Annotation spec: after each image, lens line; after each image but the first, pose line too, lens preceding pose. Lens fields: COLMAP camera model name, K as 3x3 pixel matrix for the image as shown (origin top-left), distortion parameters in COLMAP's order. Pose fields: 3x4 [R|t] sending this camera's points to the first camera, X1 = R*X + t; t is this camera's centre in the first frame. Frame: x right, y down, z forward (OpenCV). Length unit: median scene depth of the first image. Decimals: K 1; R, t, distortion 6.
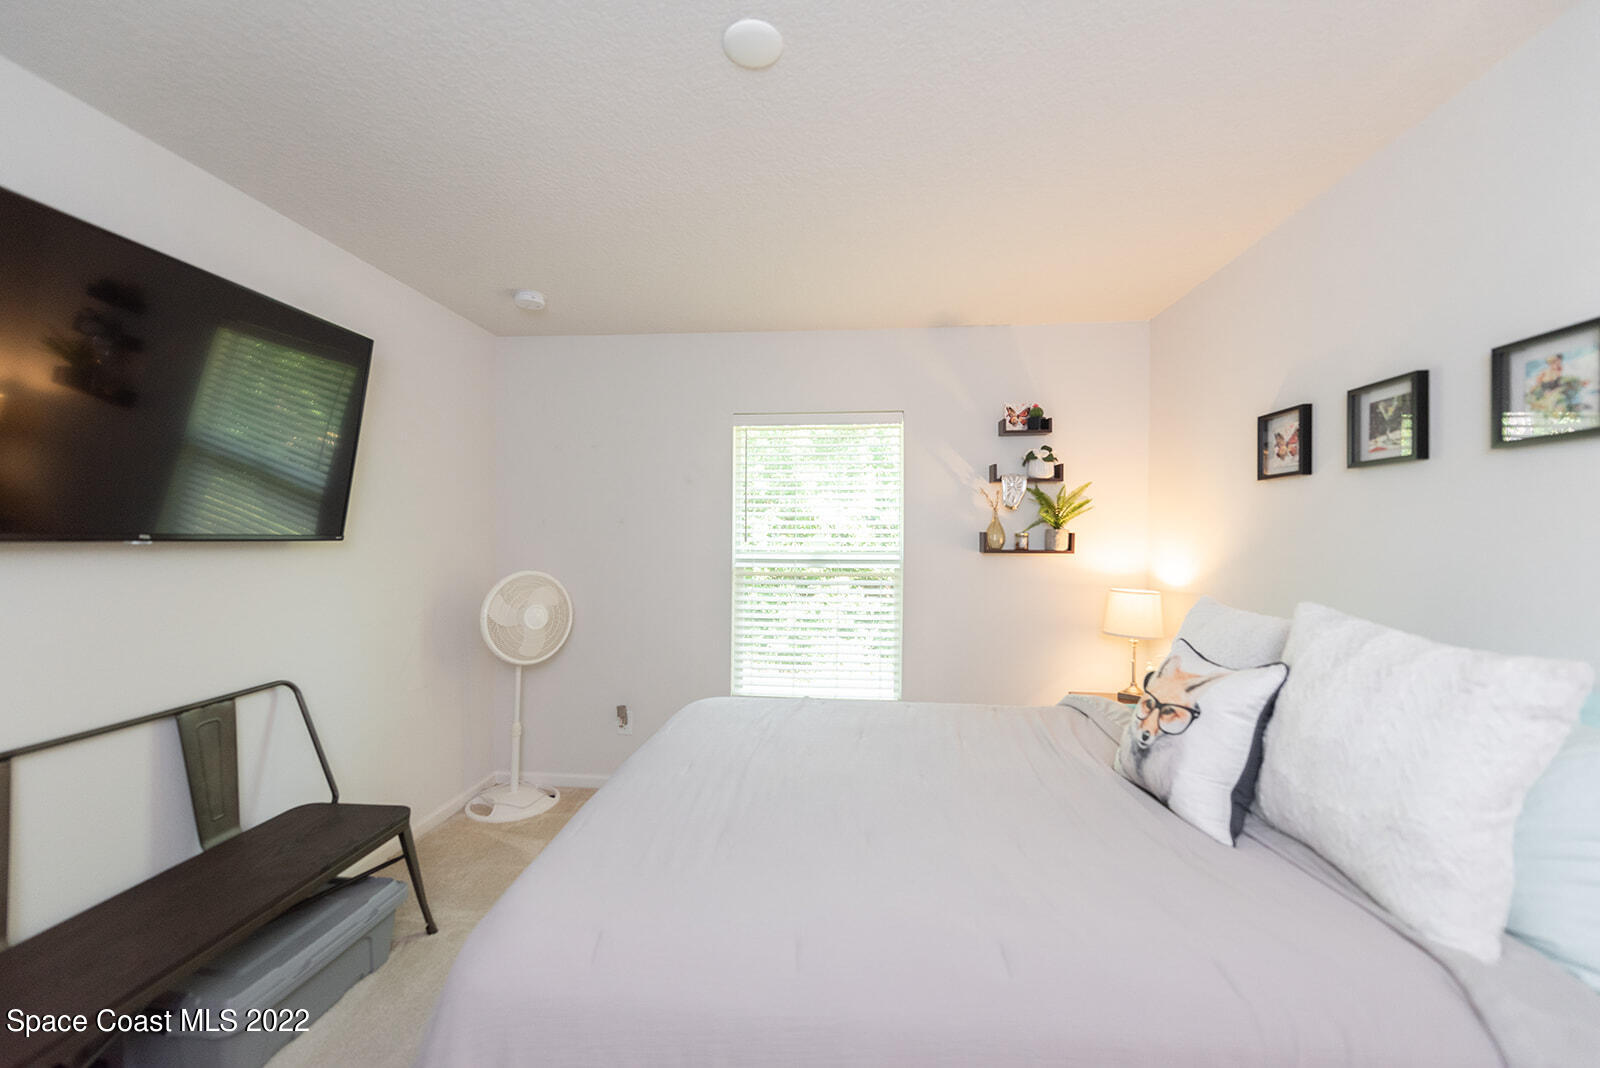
lens RADIAL K [[638.2, 0, 797.3], [0, 638.2, 535.0], [0, 0, 1]] dist [0.009725, -0.001537]
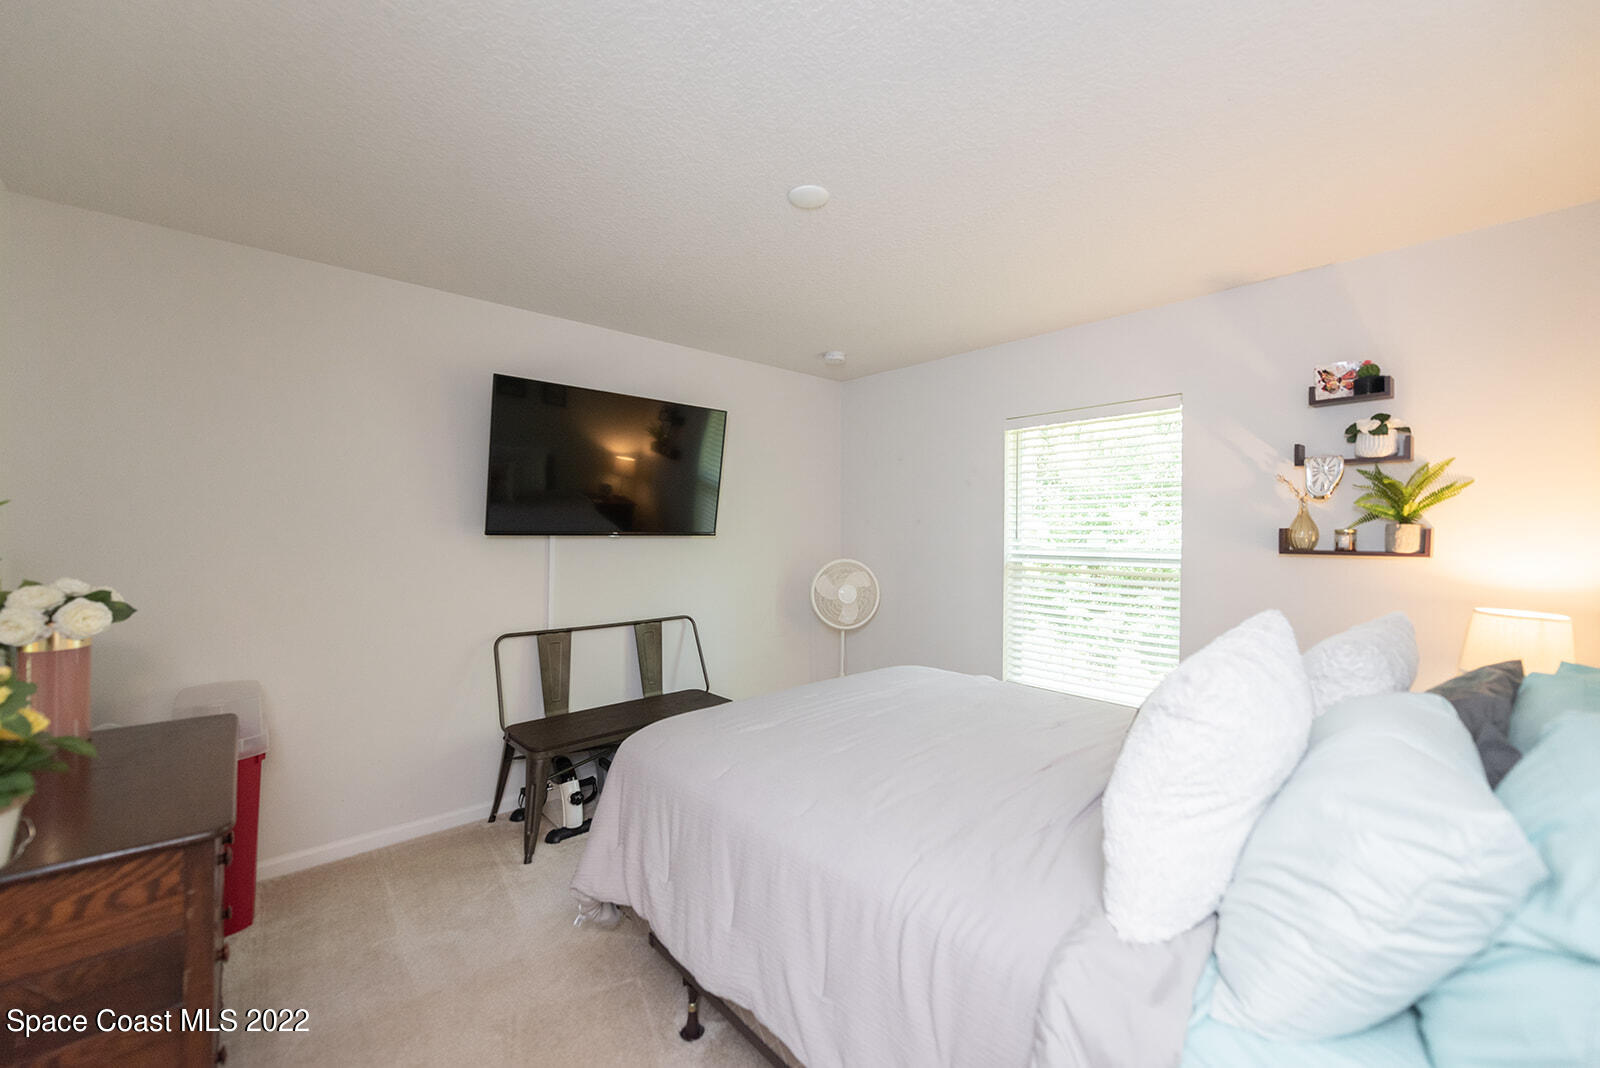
lens RADIAL K [[638.2, 0, 813.9], [0, 638.2, 539.3], [0, 0, 1]] dist [0.009725, -0.001537]
pose [[0.725971, 0.006678, -0.687692, 0.422160], [-0.001277, 0.999964, 0.008362, 0.003650], [0.687724, -0.005192, 0.725954, -0.010963]]
